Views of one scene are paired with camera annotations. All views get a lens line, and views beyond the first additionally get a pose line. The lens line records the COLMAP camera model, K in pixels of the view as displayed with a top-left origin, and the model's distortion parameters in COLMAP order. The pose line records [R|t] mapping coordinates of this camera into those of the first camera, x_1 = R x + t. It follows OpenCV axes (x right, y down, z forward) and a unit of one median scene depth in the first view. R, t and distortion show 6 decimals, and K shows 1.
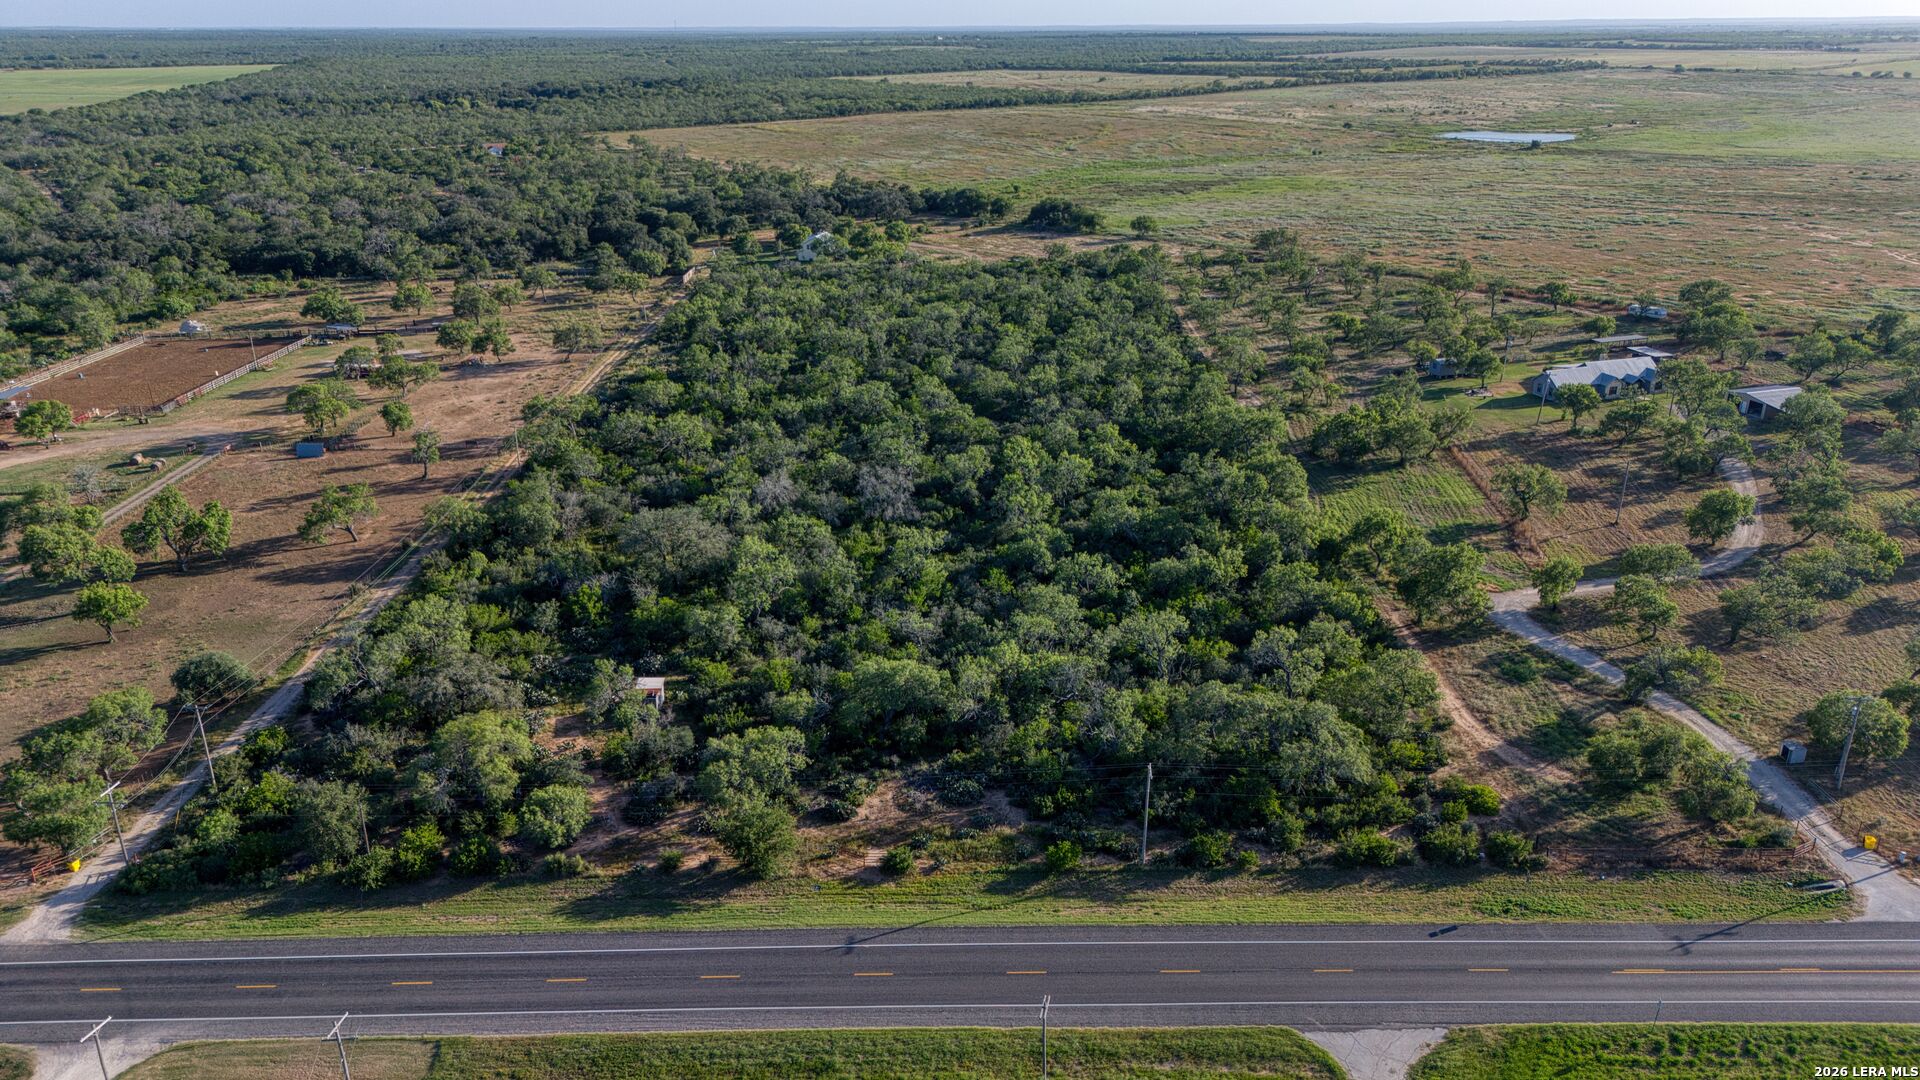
lens RADIAL K [[1350.8, 0, 969.7], [0, 1350.8, 541.0], [0, 0, 1]] dist [0.049878, -0.043079]
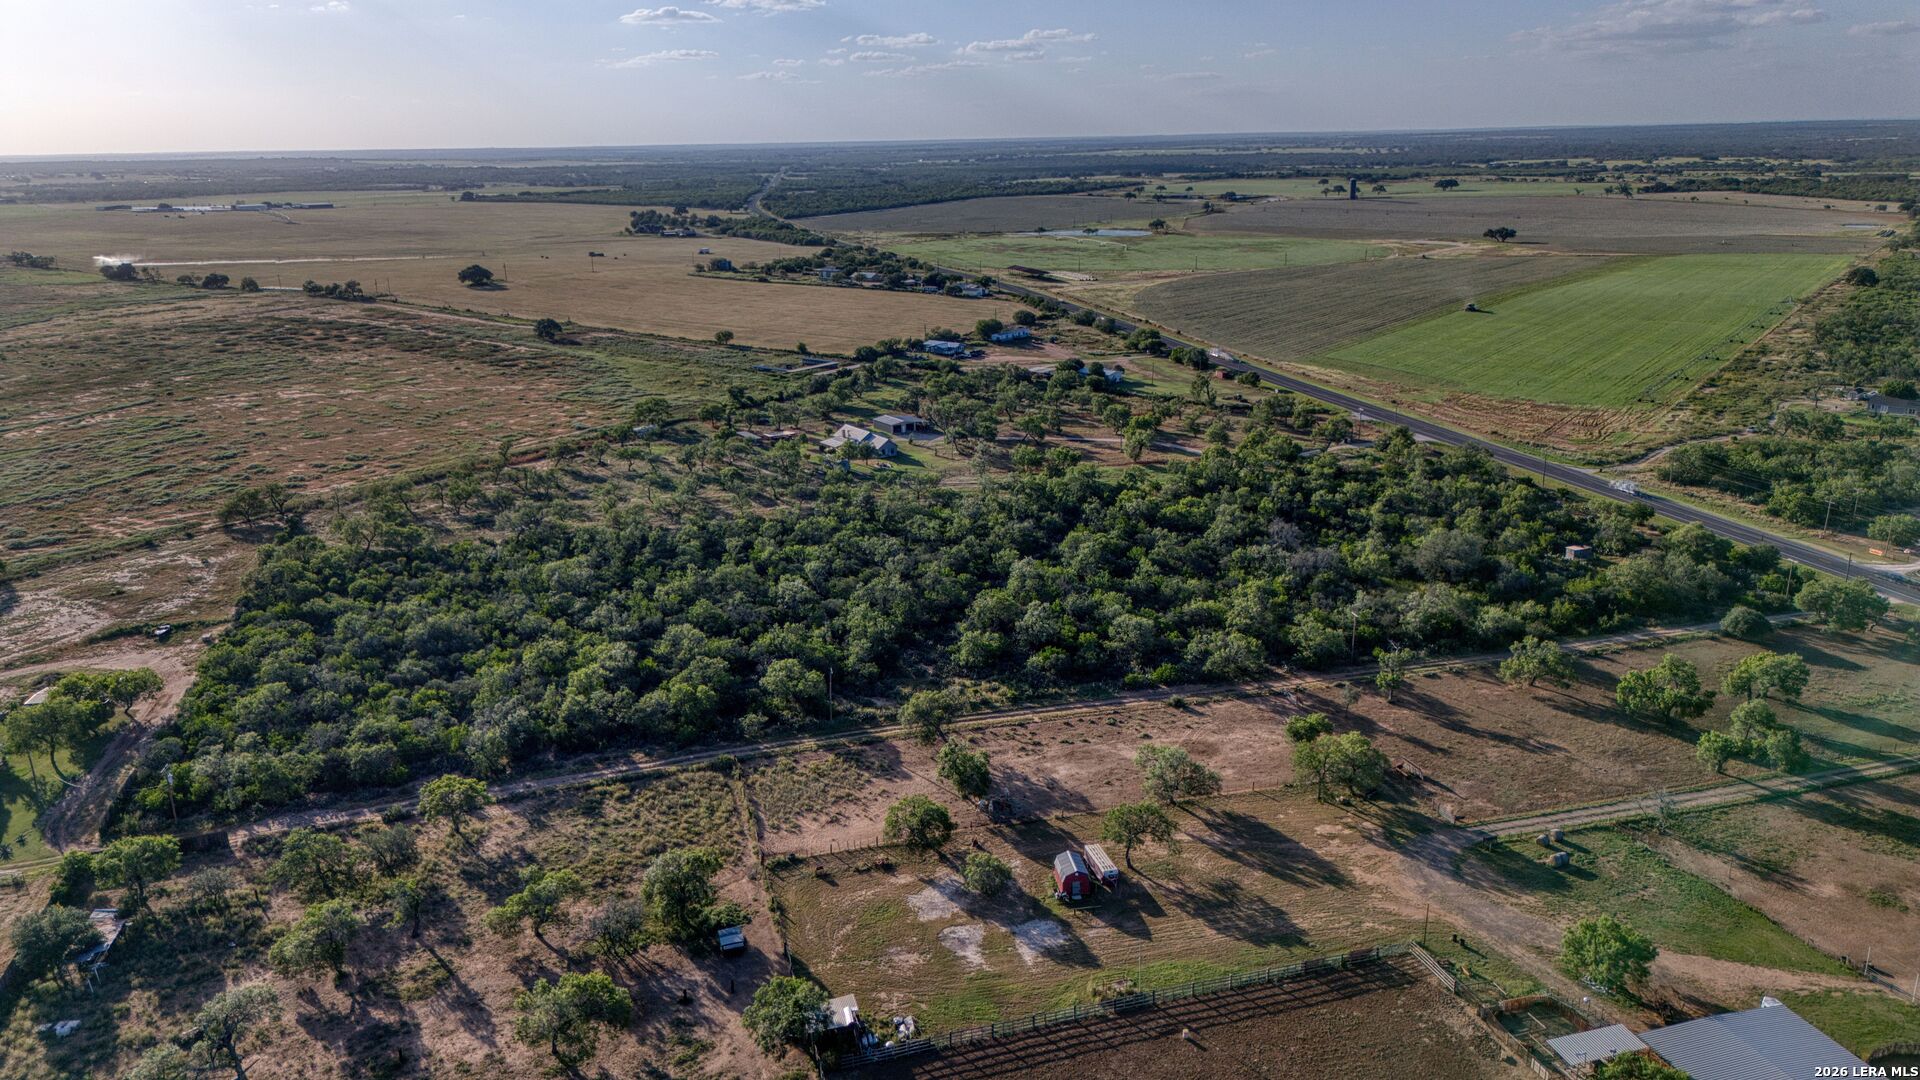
lens RADIAL K [[1350.8, 0, 969.7], [0, 1350.8, 541.0], [0, 0, 1]] dist [0.049878, -0.043079]
pose [[-0.281731, -0.262008, 0.923027, -0.541839], [0.359538, 0.863075, 0.354730, -0.278144], [-0.889584, 0.431802, -0.148953, 0.618059]]
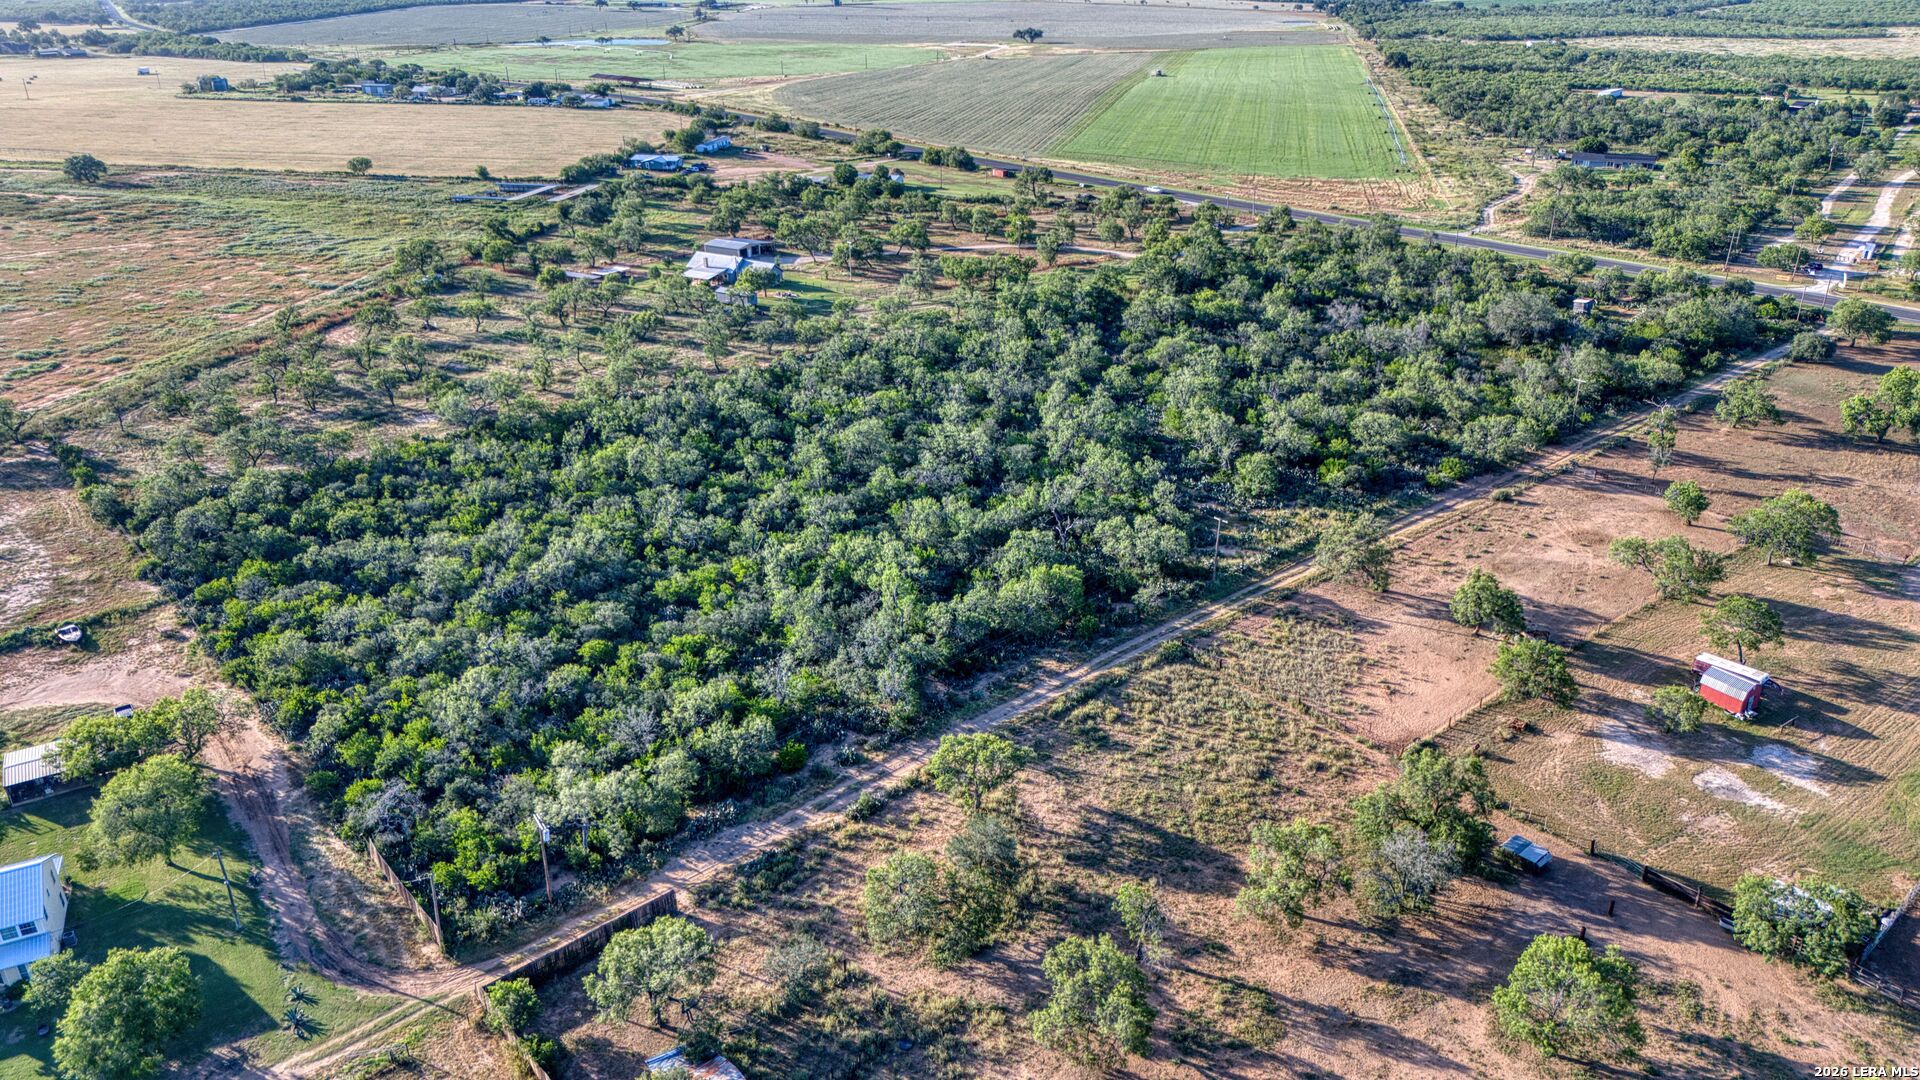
lens RADIAL K [[1350.8, 0, 969.7], [0, 1350.8, 541.0], [0, 0, 1]] dist [0.049878, -0.043079]
pose [[-0.652458, -0.292203, 0.699225, -0.346911], [0.286430, 0.759144, 0.584515, -0.323642], [-0.701610, 0.581651, -0.411615, 0.802795]]
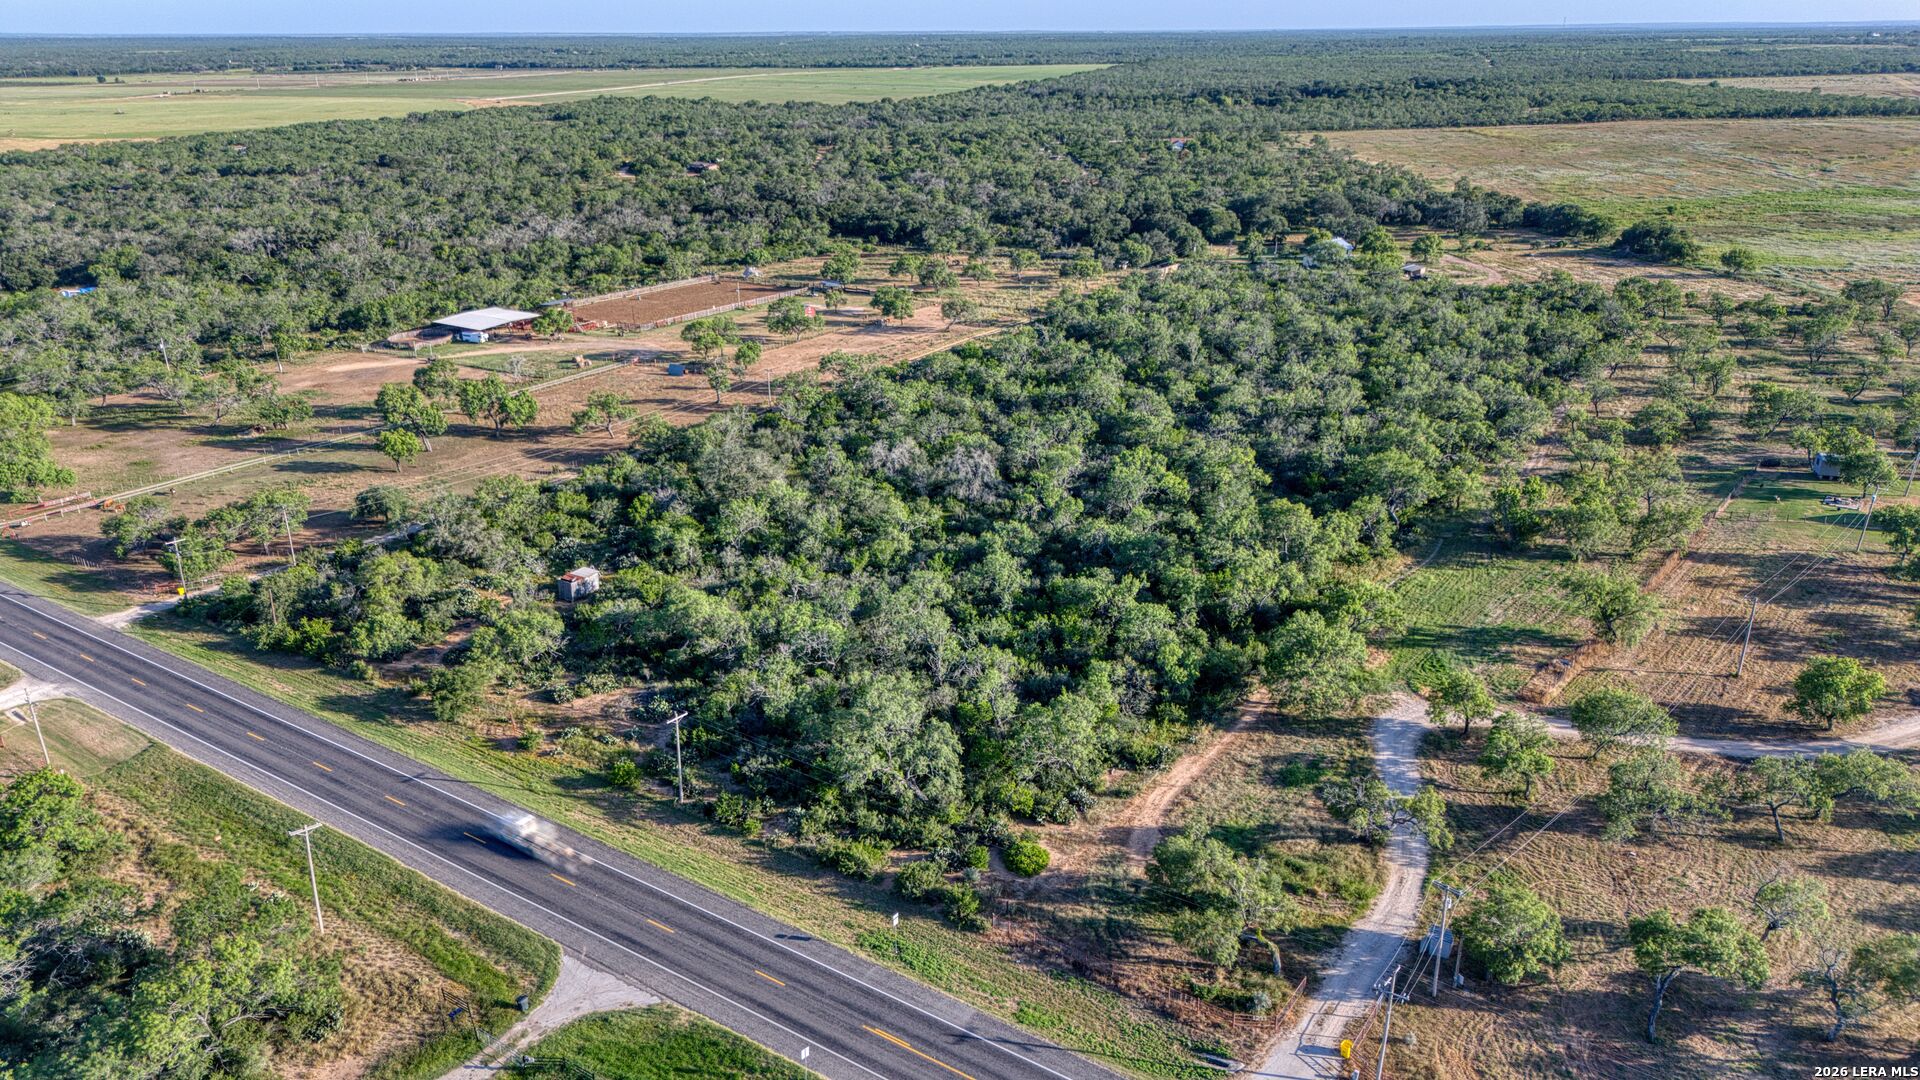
lens RADIAL K [[1350.8, 0, 969.7], [0, 1350.8, 541.0], [0, 0, 1]] dist [0.049878, -0.043079]
pose [[0.825585, 0.198762, -0.528113, 0.203340], [-0.198587, 0.978379, 0.057780, -0.018202], [0.528179, 0.057174, 0.847206, 0.045038]]
